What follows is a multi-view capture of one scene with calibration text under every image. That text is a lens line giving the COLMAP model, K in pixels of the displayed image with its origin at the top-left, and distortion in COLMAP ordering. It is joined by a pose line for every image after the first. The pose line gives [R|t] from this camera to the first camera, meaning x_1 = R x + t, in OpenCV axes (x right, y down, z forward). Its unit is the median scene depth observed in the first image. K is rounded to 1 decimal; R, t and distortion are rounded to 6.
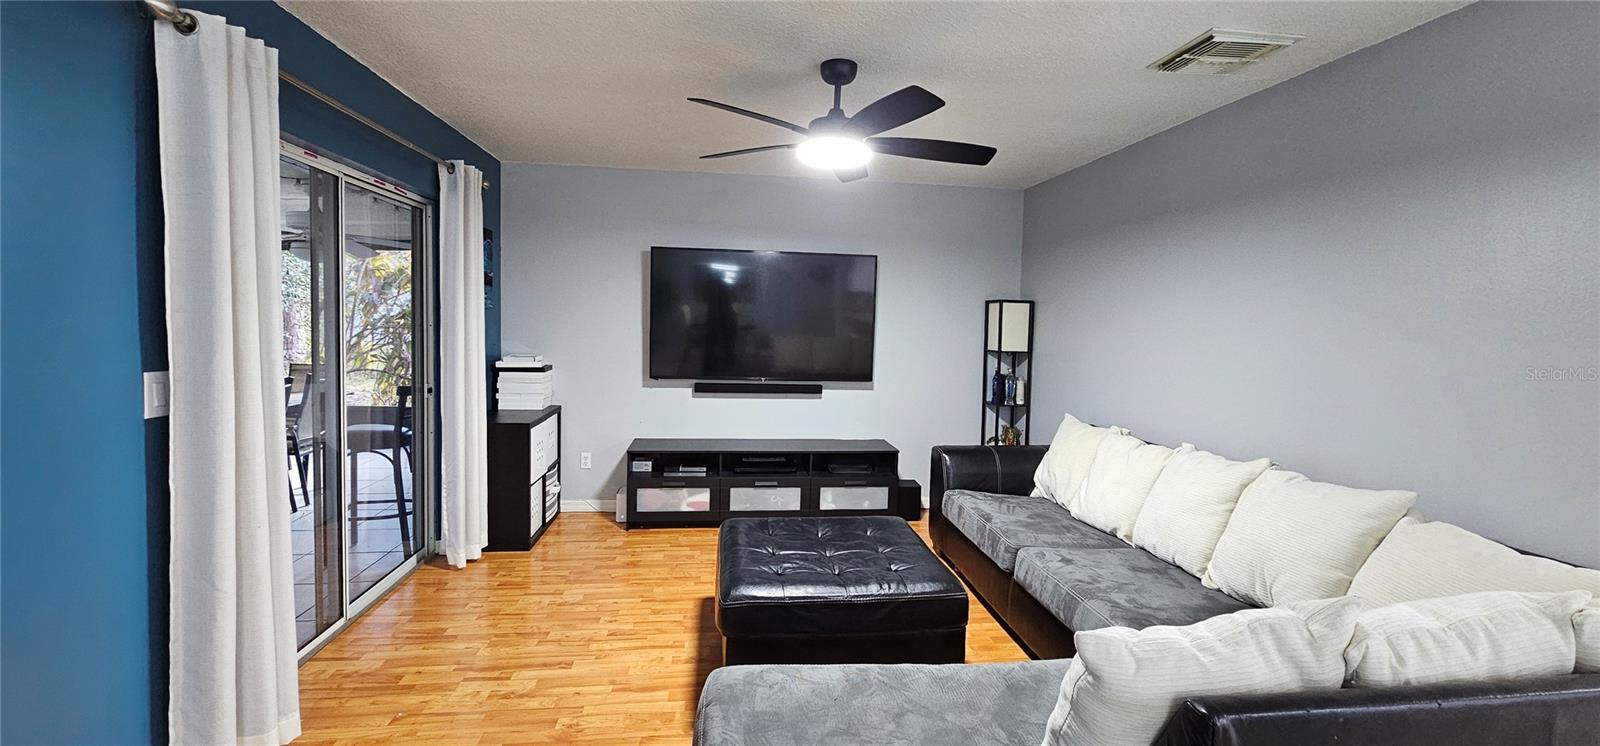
lens RADIAL K [[654.6, 0, 805.4], [0, 654.6, 354.9], [0, 0, 1]] dist [0.000521, 0.000303]
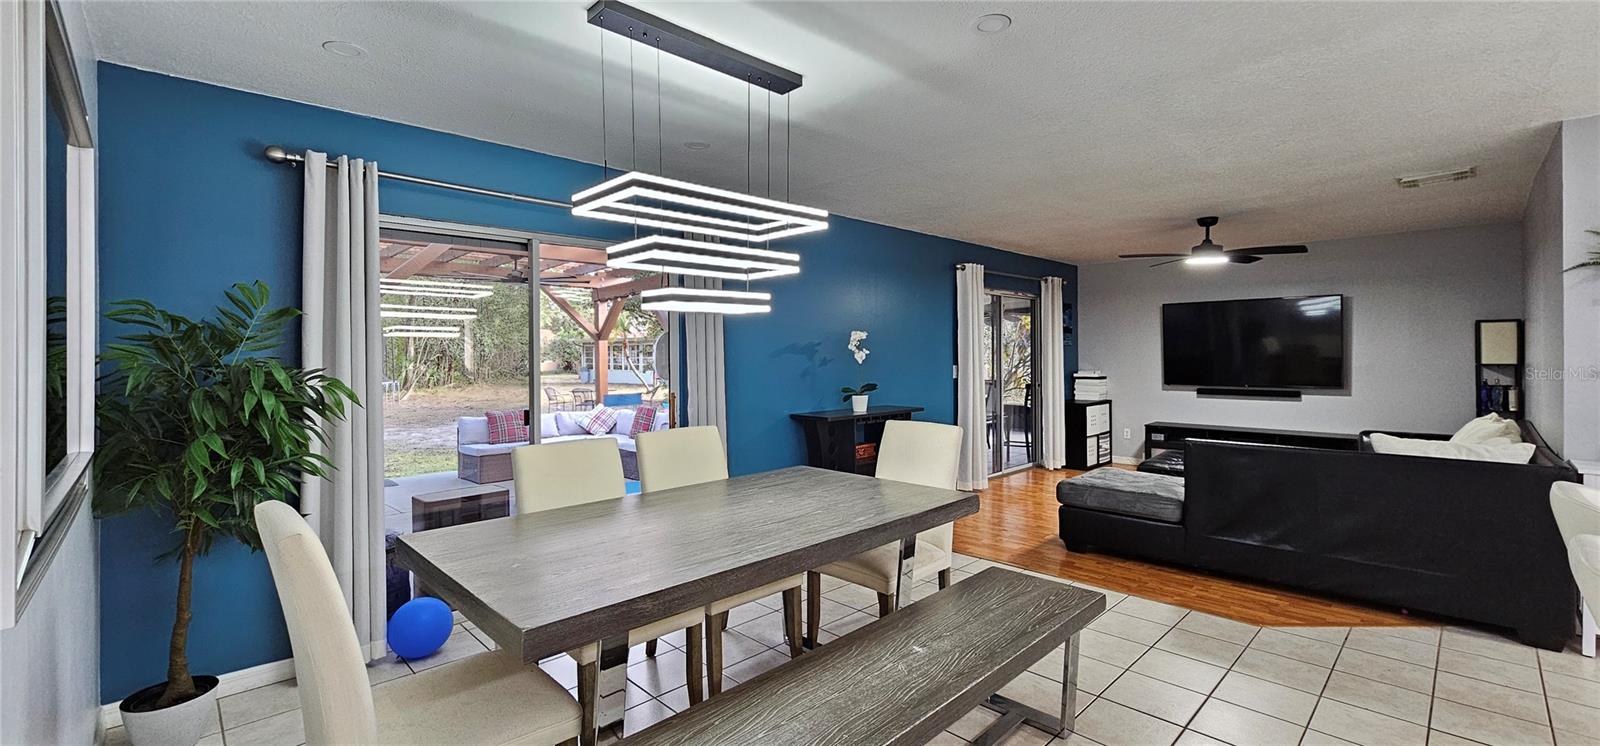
lens RADIAL K [[654.6, 0, 805.4], [0, 654.6, 354.9], [0, 0, 1]] dist [0.000521, 0.000303]
pose [[0.604597, -0.028028, -0.796038, 0.560821], [-0.020899, 0.998479, -0.051028, 0.069359], [0.796257, 0.047488, 0.603091, -0.748057]]
